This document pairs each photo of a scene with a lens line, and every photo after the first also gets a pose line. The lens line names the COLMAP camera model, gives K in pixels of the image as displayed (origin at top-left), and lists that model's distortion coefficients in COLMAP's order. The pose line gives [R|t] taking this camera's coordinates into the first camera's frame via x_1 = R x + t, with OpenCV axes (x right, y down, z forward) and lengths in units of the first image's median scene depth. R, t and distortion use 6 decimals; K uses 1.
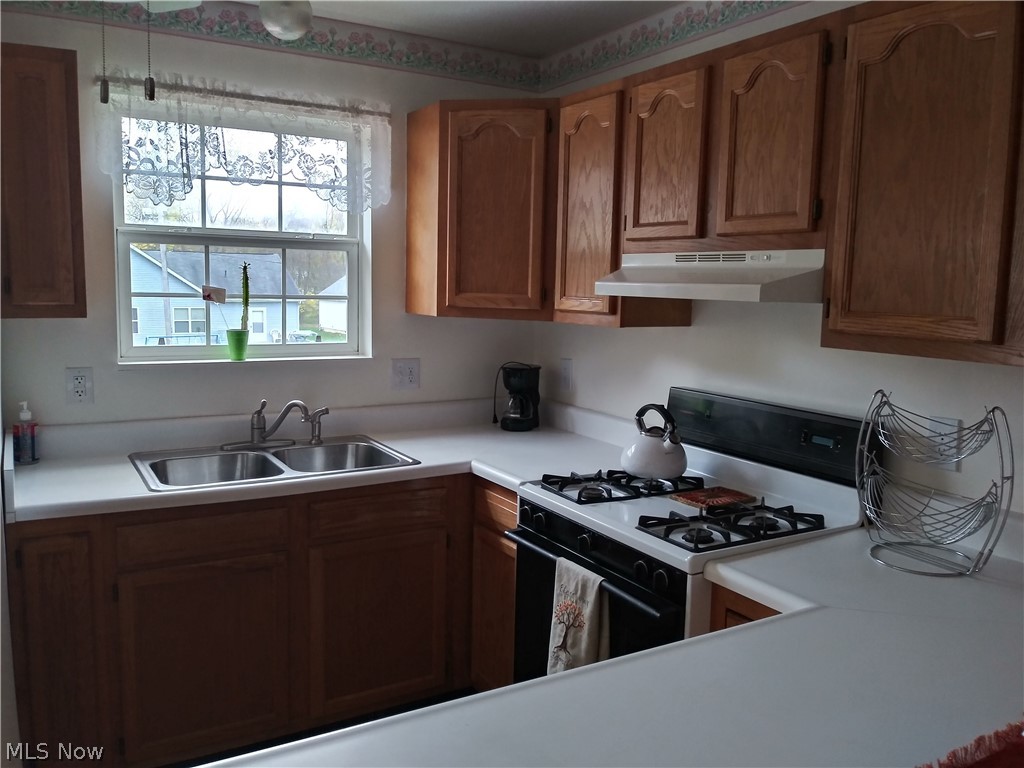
lens RADIAL K [[833.4, 0, 509.9], [0, 833.4, 383.6], [0, 0, 1]] dist [0.011997, -0.043531]
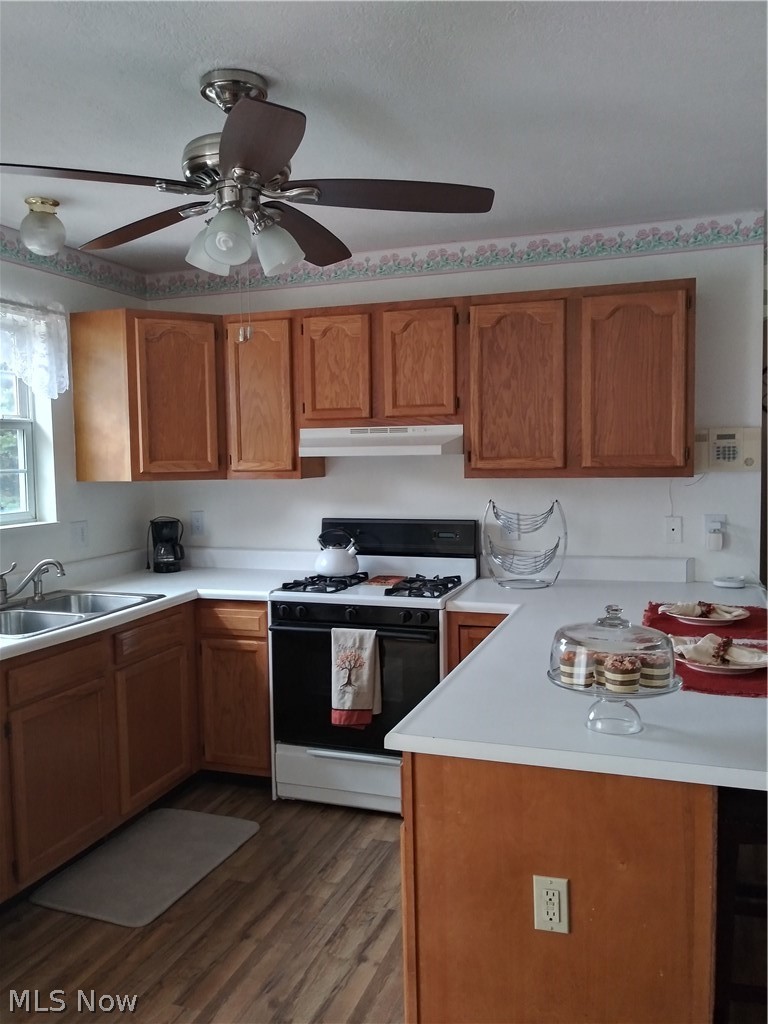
lens RADIAL K [[833.4, 0, 382.4], [0, 833.4, 511.6], [0, 0, 1]] dist [0.011997, -0.043531]
pose [[0.766373, -0.079431, 0.637466, -0.781399], [0.110951, 0.993780, -0.009558, 0.020977], [-0.632742, 0.078052, 0.770419, -0.230083]]
